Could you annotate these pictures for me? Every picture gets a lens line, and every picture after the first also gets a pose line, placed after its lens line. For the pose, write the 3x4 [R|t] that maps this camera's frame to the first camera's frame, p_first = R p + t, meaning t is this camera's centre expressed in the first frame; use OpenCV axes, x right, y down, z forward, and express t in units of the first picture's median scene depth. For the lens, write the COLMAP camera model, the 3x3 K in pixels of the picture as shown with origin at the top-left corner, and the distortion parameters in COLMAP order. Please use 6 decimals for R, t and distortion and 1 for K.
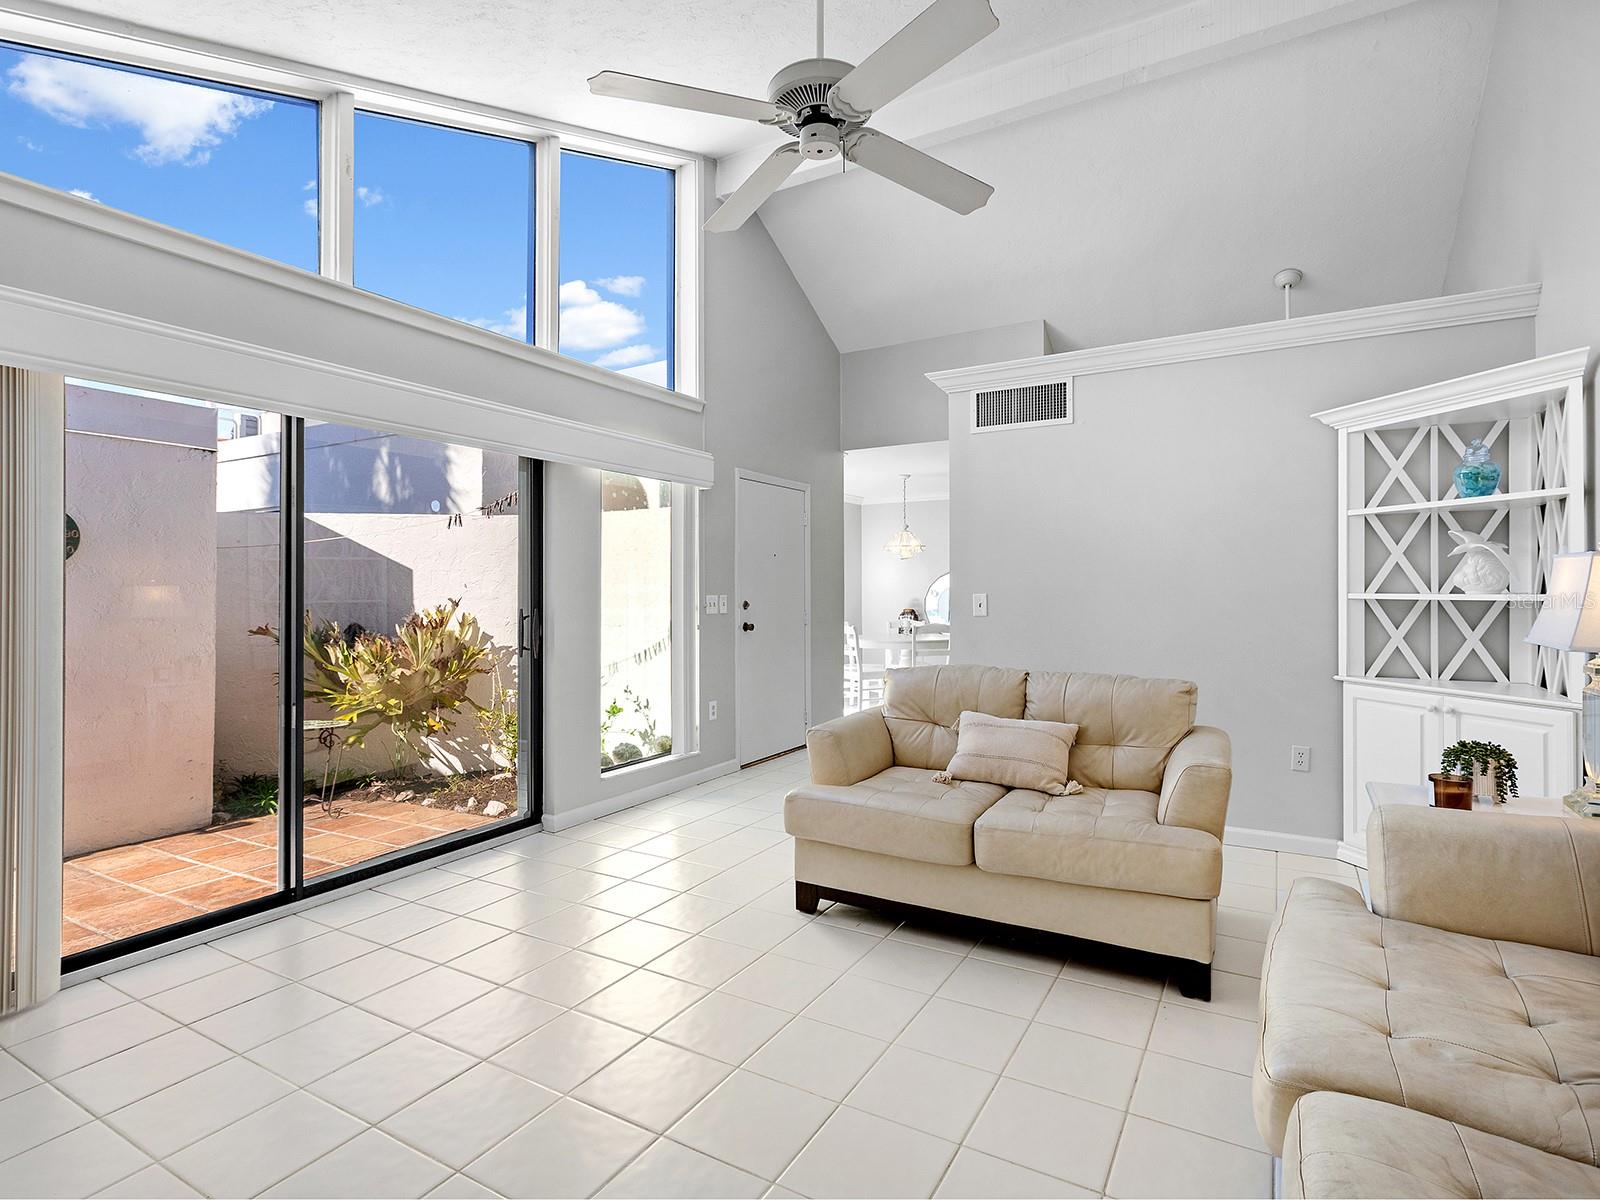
lens RADIAL K [[815.6, 0, 801.3], [0, 815.6, 584.9], [0, 0, 1]] dist [0.001479, -0.000863]
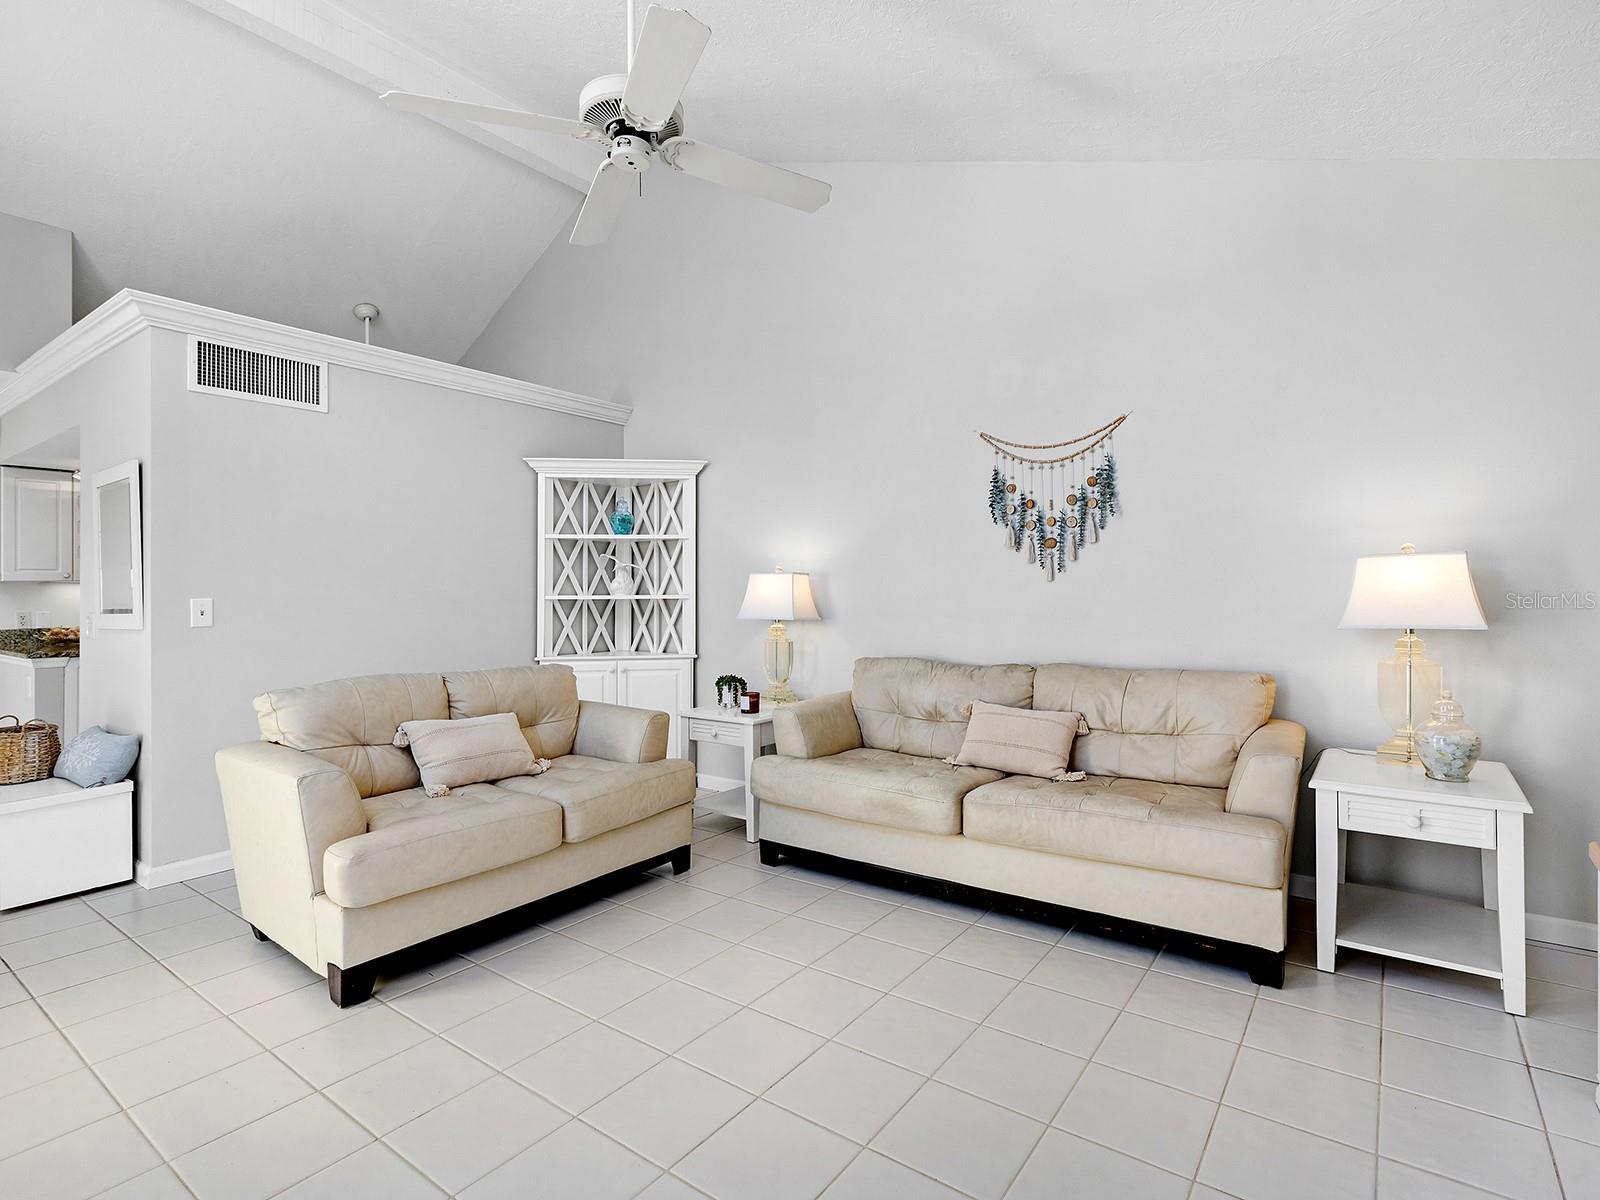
lens RADIAL K [[815.6, 0, 807.5], [0, 815.6, 593.8], [0, 0, 1]] dist [0.001479, -0.000863]
pose [[0.095169, 0.002829, 0.995457, -0.666371], [-0.003241, 0.999992, -0.002532, 0.009695], [-0.995456, -0.002985, 0.095178, 0.451099]]
